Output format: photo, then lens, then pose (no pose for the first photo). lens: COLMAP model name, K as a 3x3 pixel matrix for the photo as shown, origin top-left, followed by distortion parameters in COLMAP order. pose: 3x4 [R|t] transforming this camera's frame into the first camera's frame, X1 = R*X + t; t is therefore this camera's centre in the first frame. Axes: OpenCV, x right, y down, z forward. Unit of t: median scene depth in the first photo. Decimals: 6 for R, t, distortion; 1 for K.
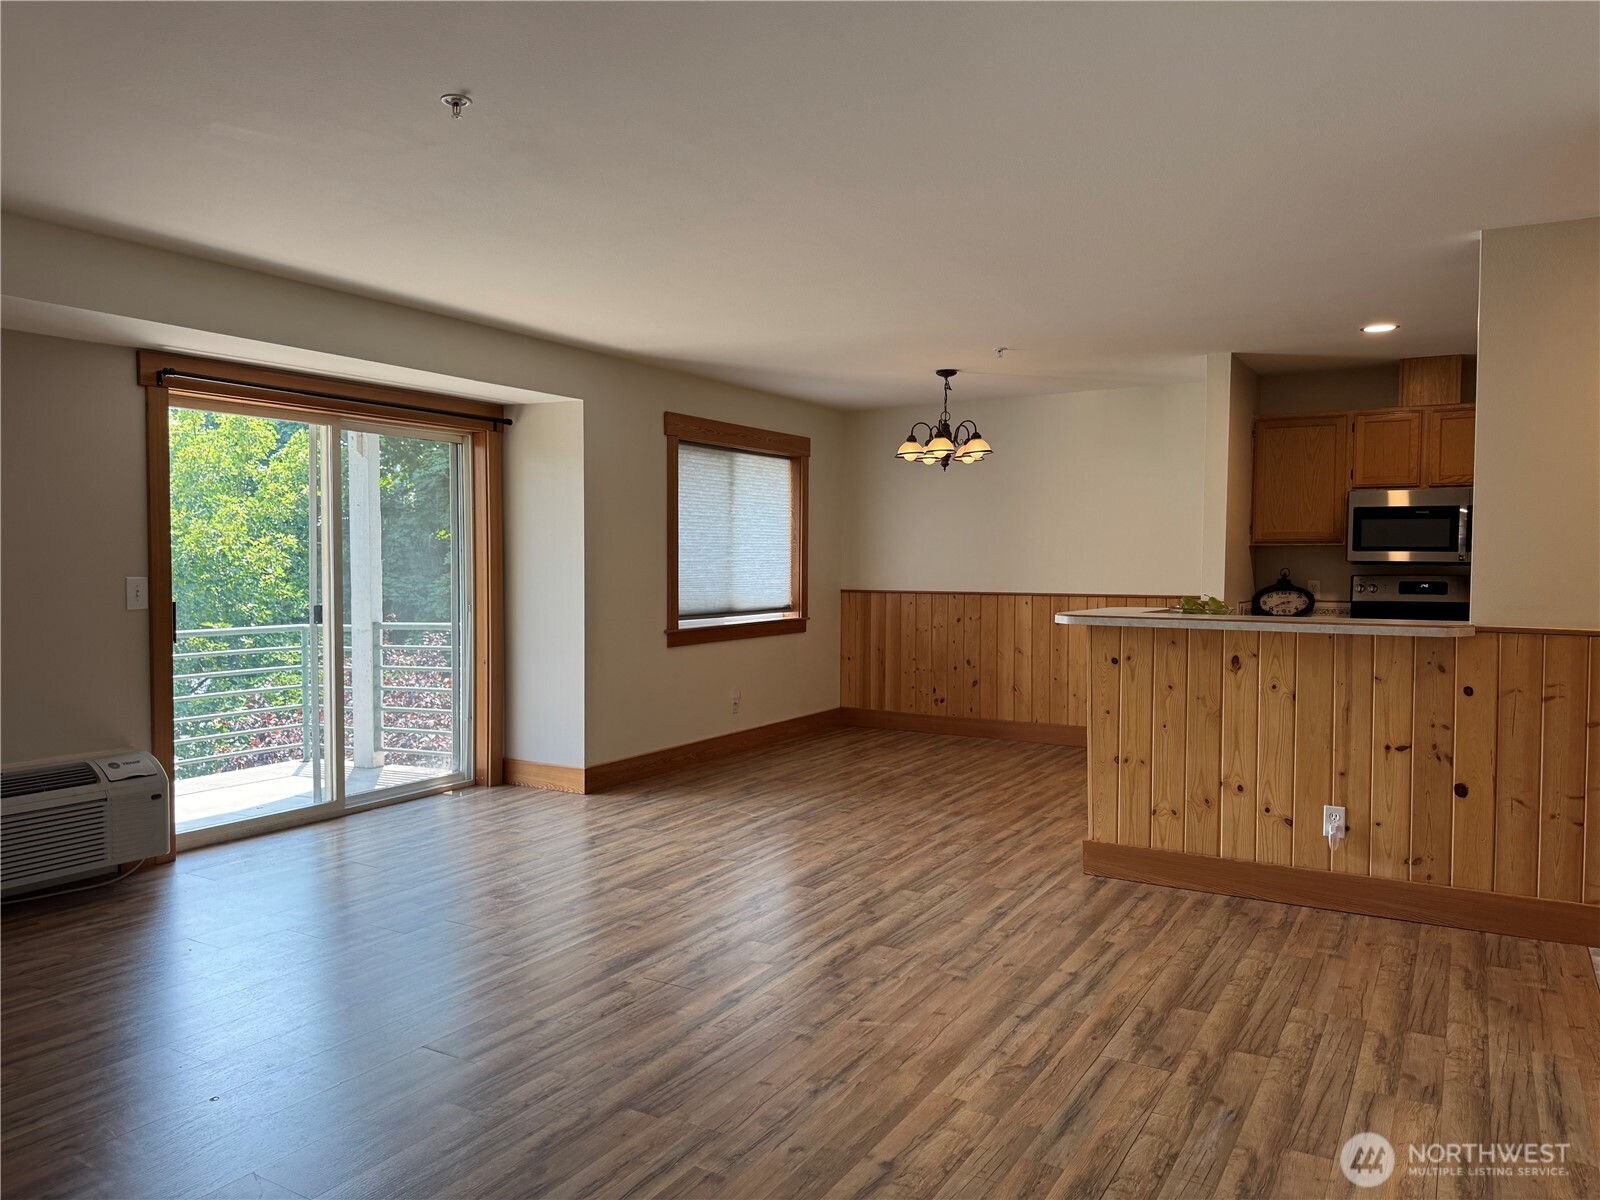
lens RADIAL K [[1110.5, 0, 806.3], [0, 1110.5, 601.0], [0, 0, 1]] dist [0.127173, -0.209494]
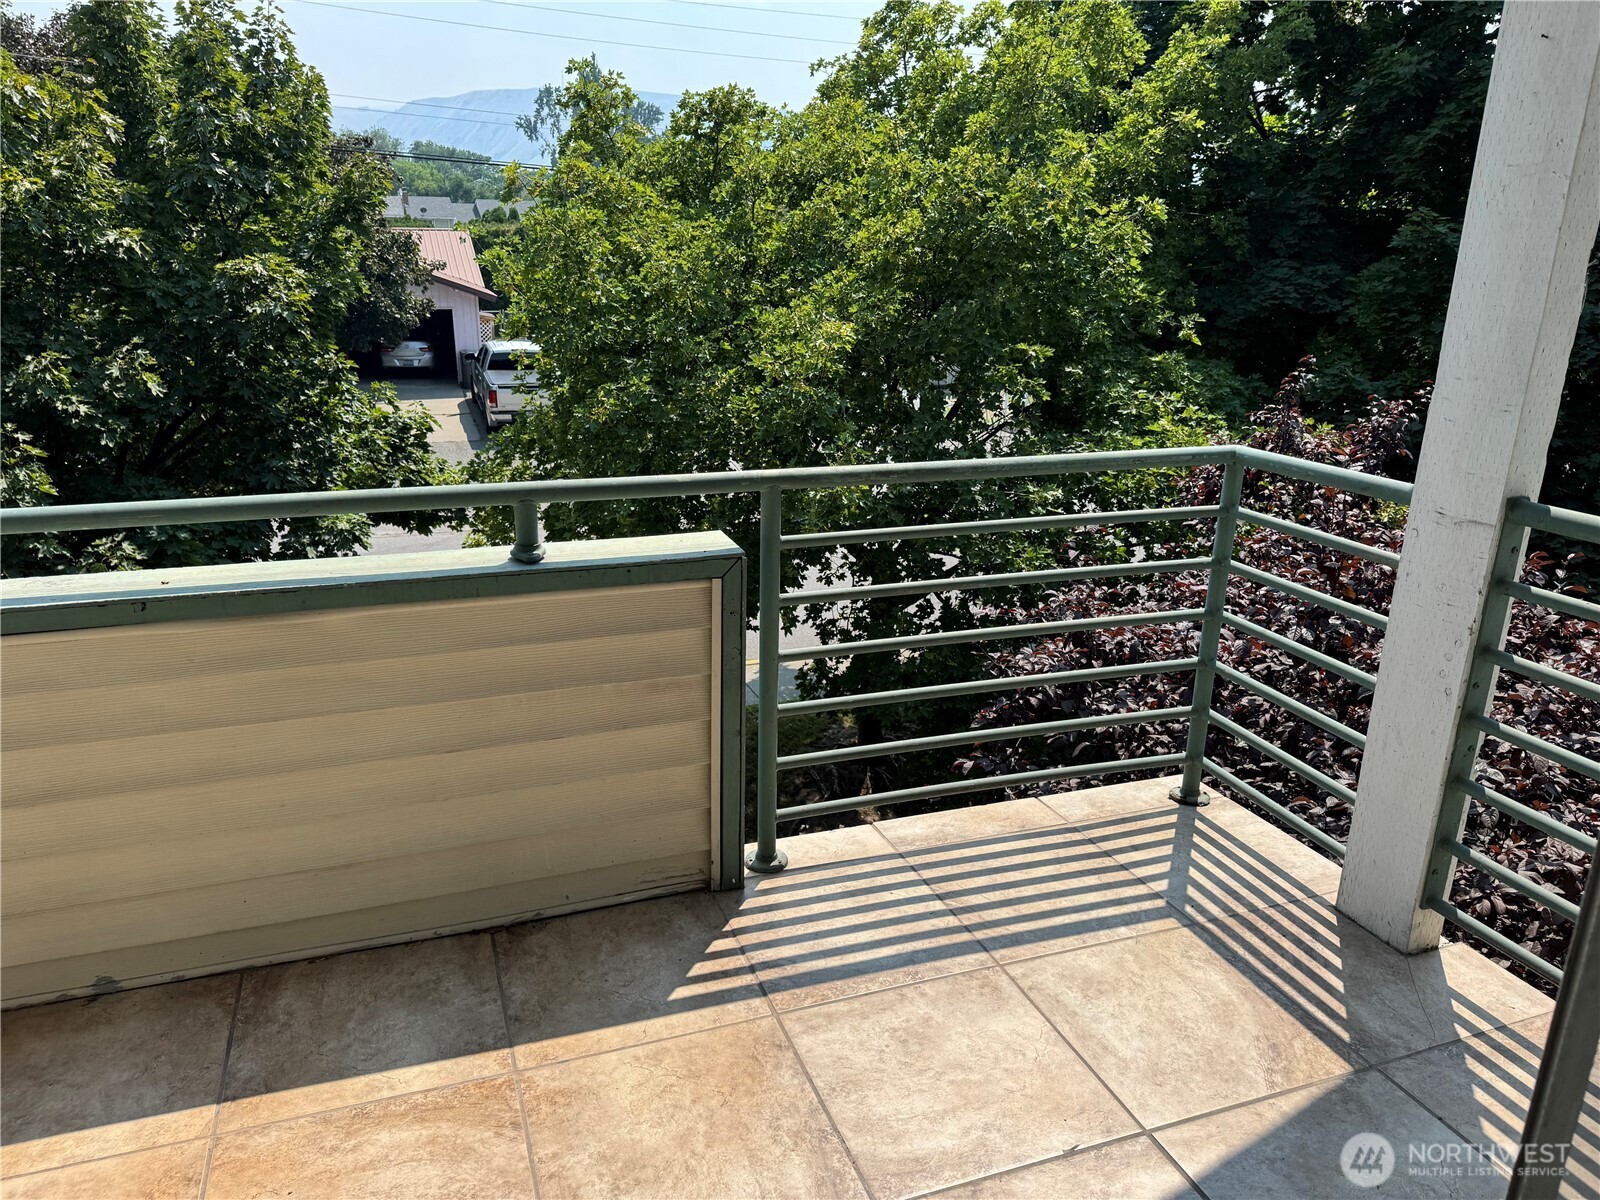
lens RADIAL K [[1123.4, 0, 800.0], [0, 1123.4, 600.0], [0, 0, 1]] dist [0.071474, -0.095647]
pose [[0.776480, 0.213849, -0.592746, -0.359494], [-0.039403, 0.955291, 0.293030, -0.042411], [0.628909, -0.204176, 0.750191, 0.683346]]
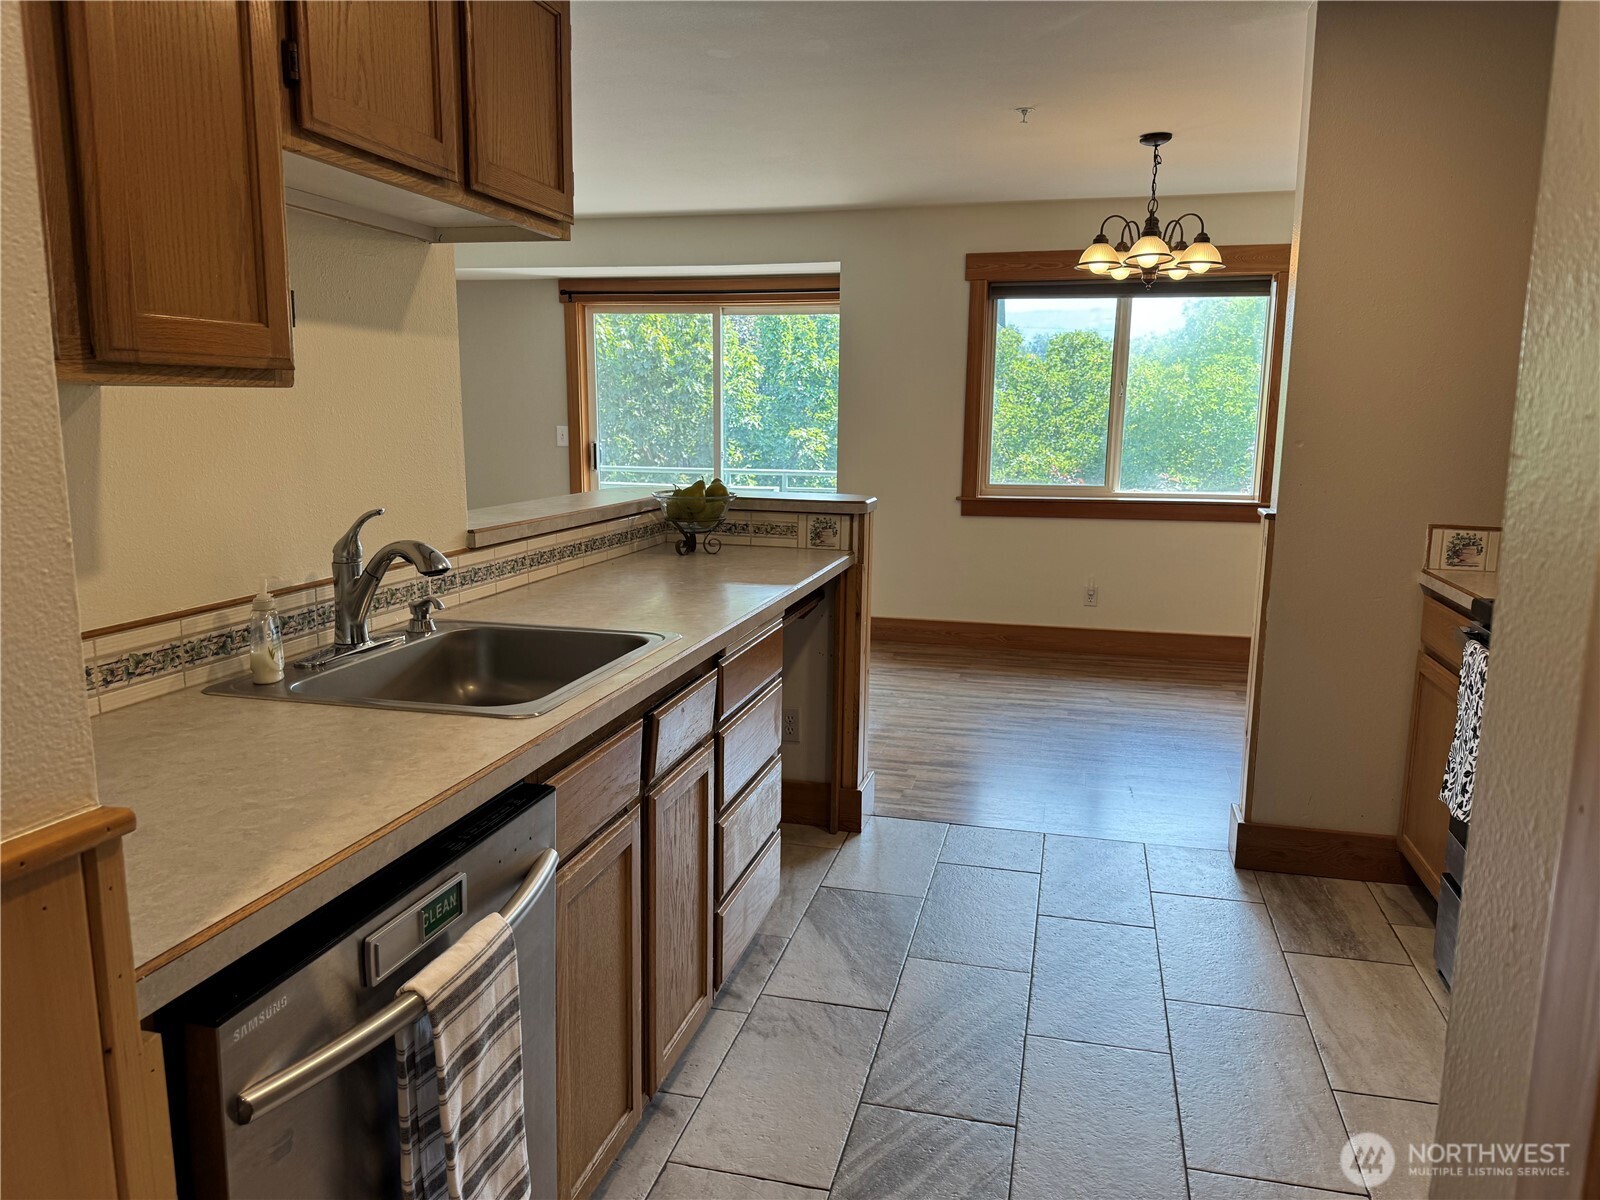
lens RADIAL K [[1110.5, 0, 806.3], [0, 1110.5, 601.0], [0, 0, 1]] dist [0.127173, -0.209494]
pose [[0.285689, 0.163990, -0.944187, 0.726503], [-0.043129, 0.986452, 0.158281, -0.029784], [0.957351, -0.004498, 0.288891, 0.591873]]
